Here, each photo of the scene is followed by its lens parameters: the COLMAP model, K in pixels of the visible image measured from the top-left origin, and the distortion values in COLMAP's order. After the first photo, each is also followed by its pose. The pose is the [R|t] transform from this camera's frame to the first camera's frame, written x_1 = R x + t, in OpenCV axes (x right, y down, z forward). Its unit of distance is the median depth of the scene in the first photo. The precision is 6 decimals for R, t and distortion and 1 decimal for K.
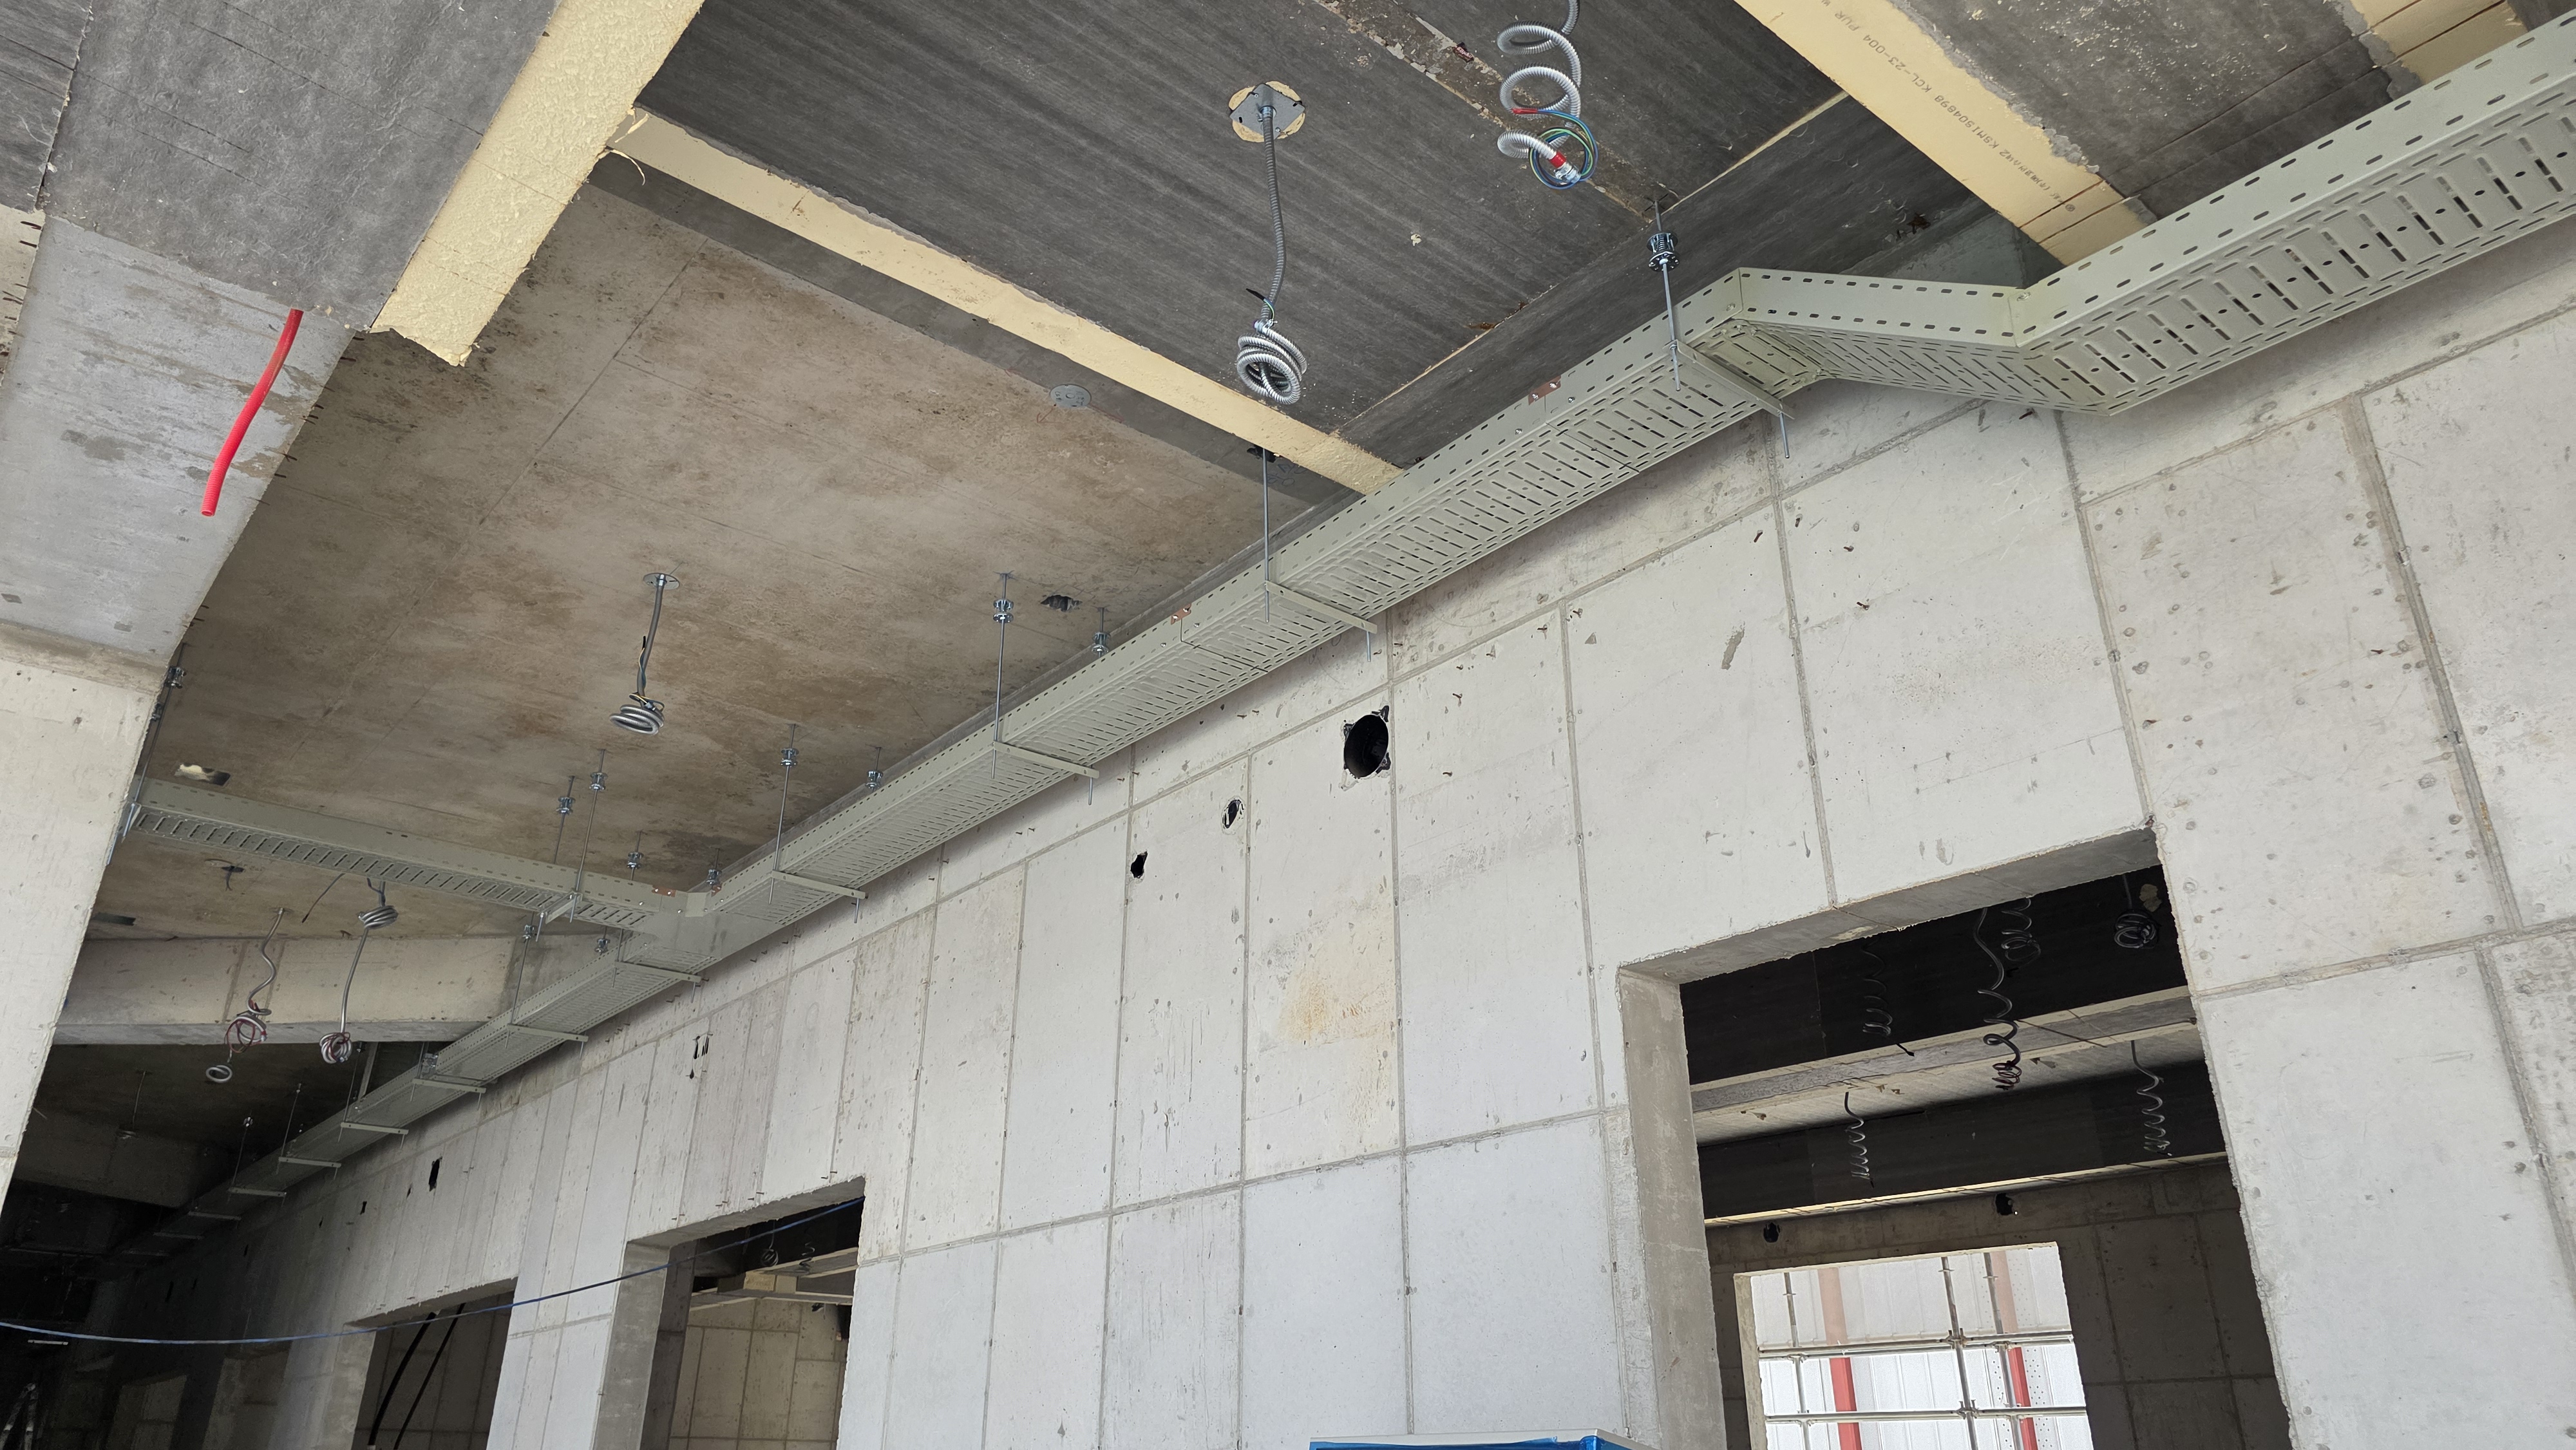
lens RADIAL K [[1712.3, 0, 1292.3], [0, 1712.3, 708.2], [0, 0, 1]] dist [0.024980, -0.033604]
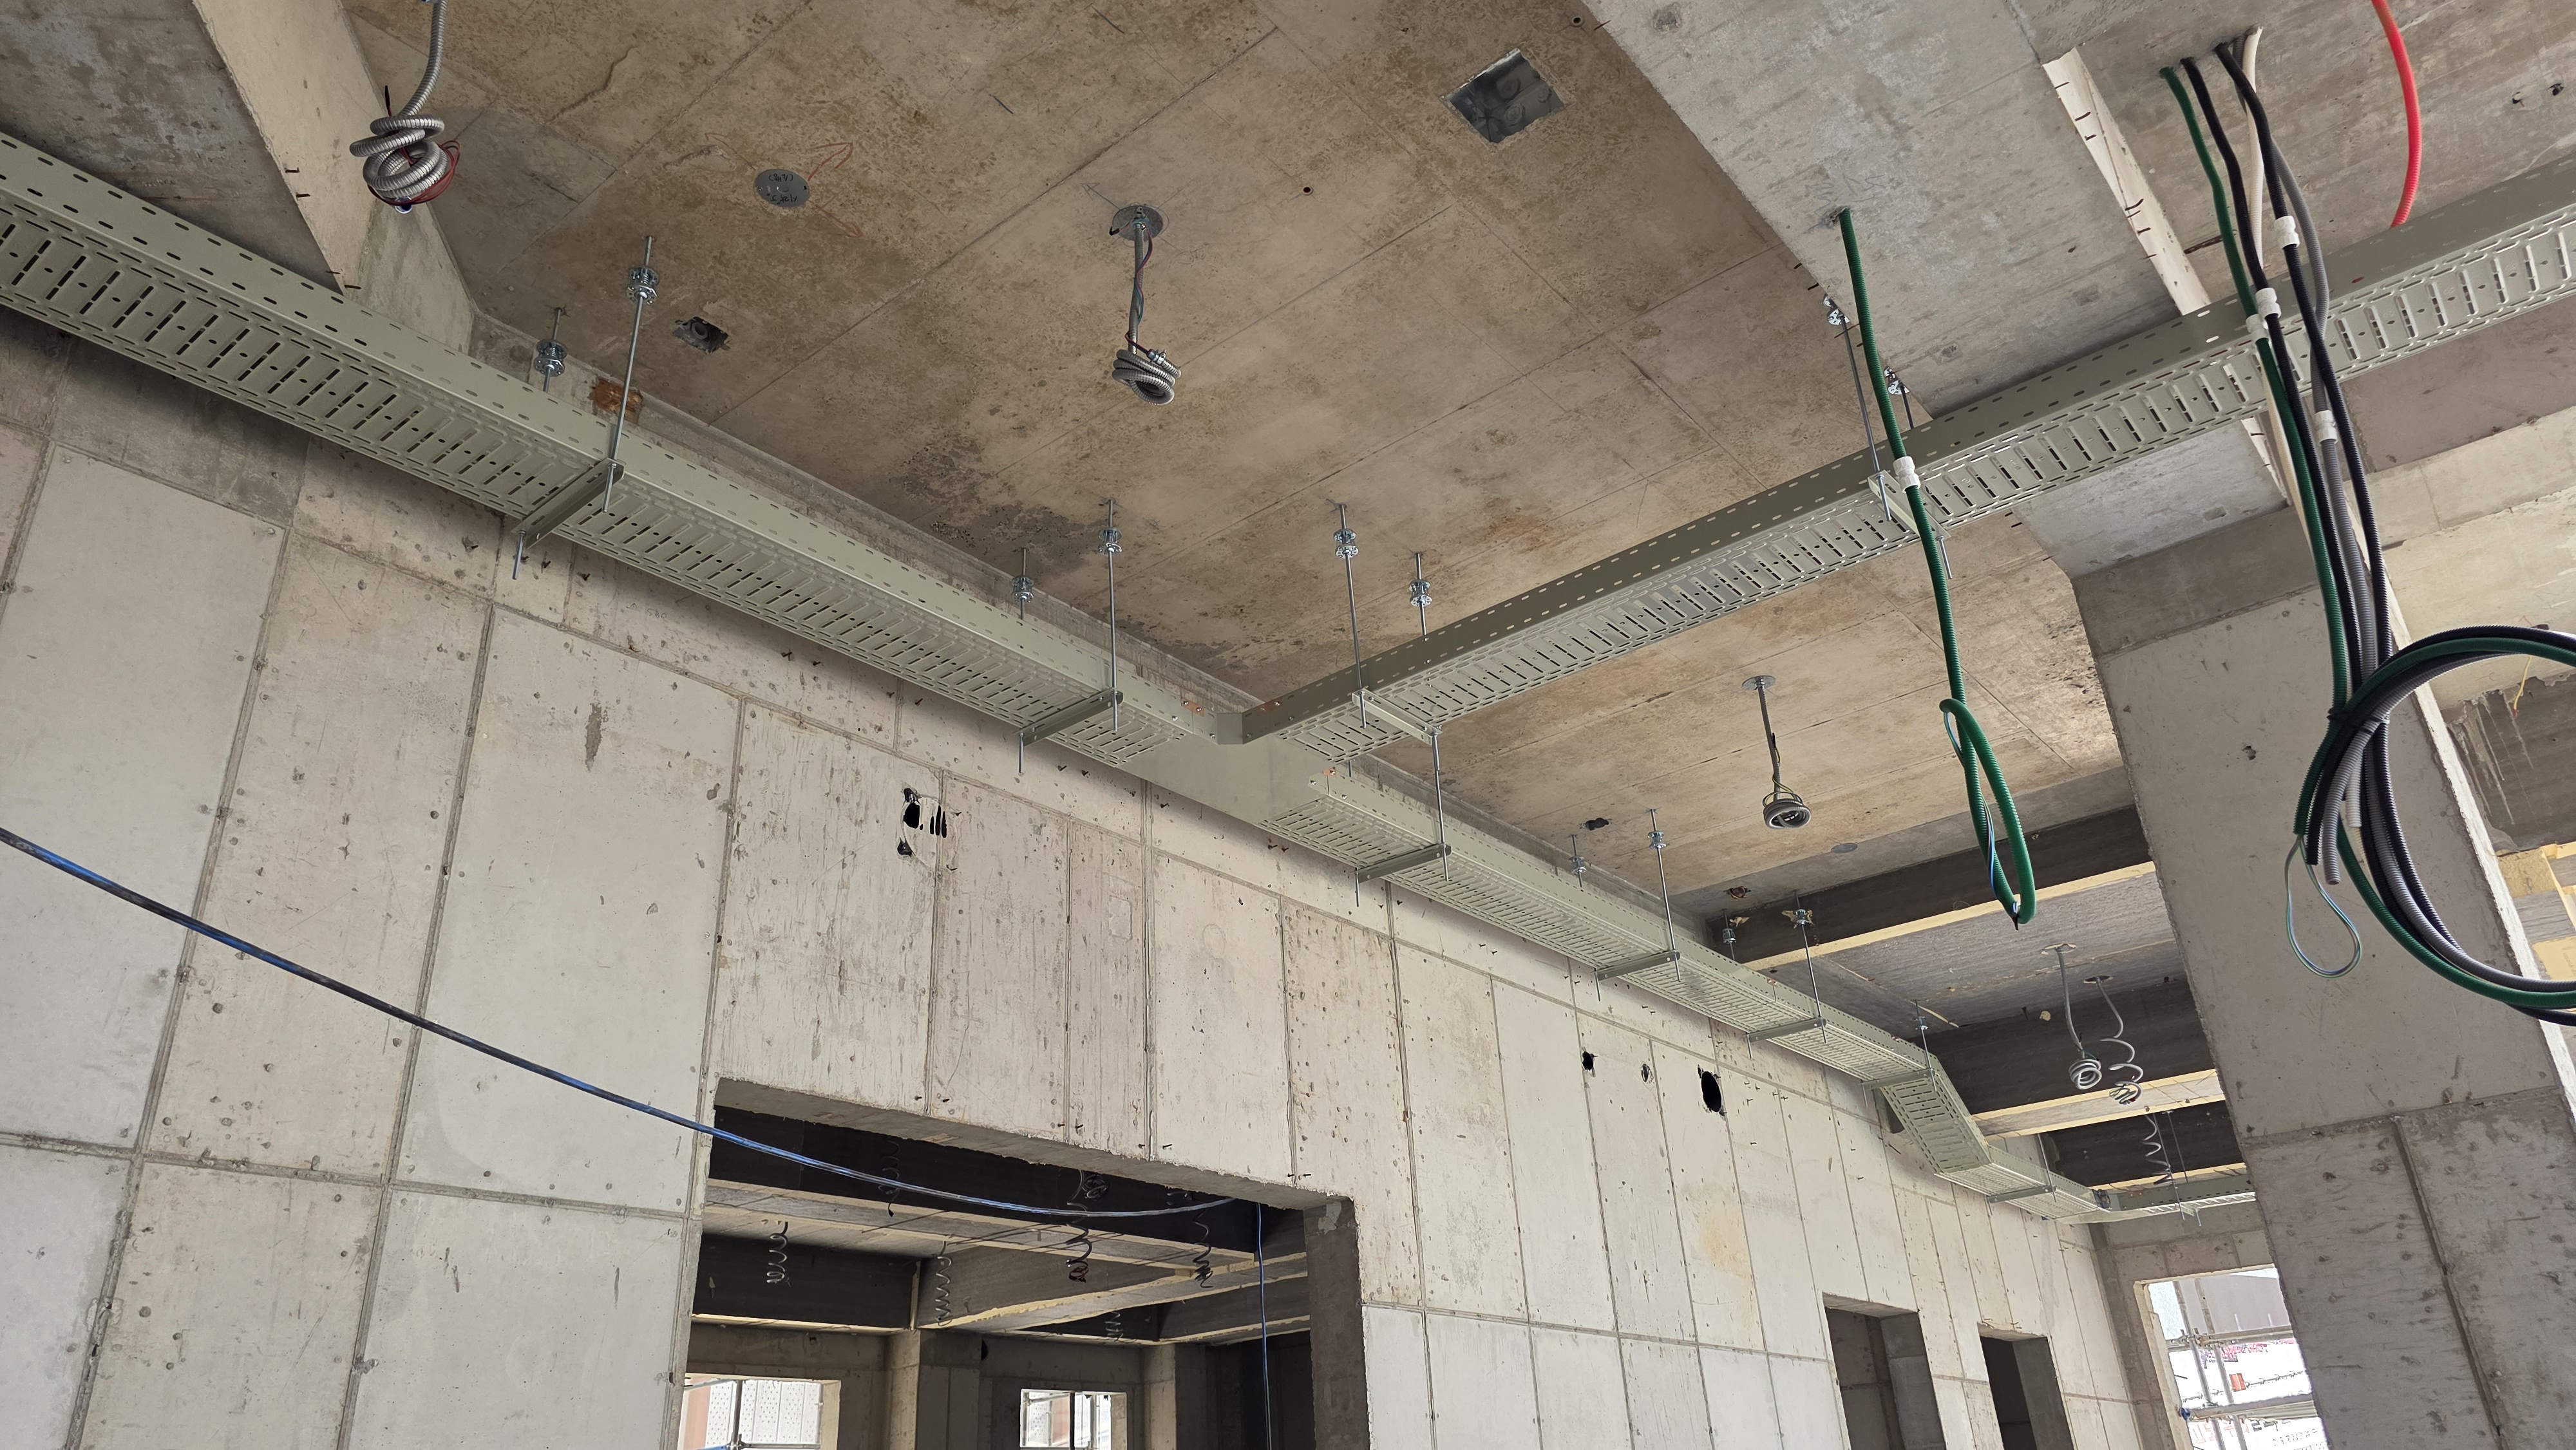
lens RADIAL K [[1712.3, 0, 1304.4], [0, 1712.3, 719.8], [0, 0, 1]] dist [0.024980, -0.033604]
pose [[-0.181155, 0.445021, 0.877006, -1.174660], [-0.370796, 0.795041, -0.480021, 0.531571], [-0.910875, -0.412149, 0.020986, 1.156973]]
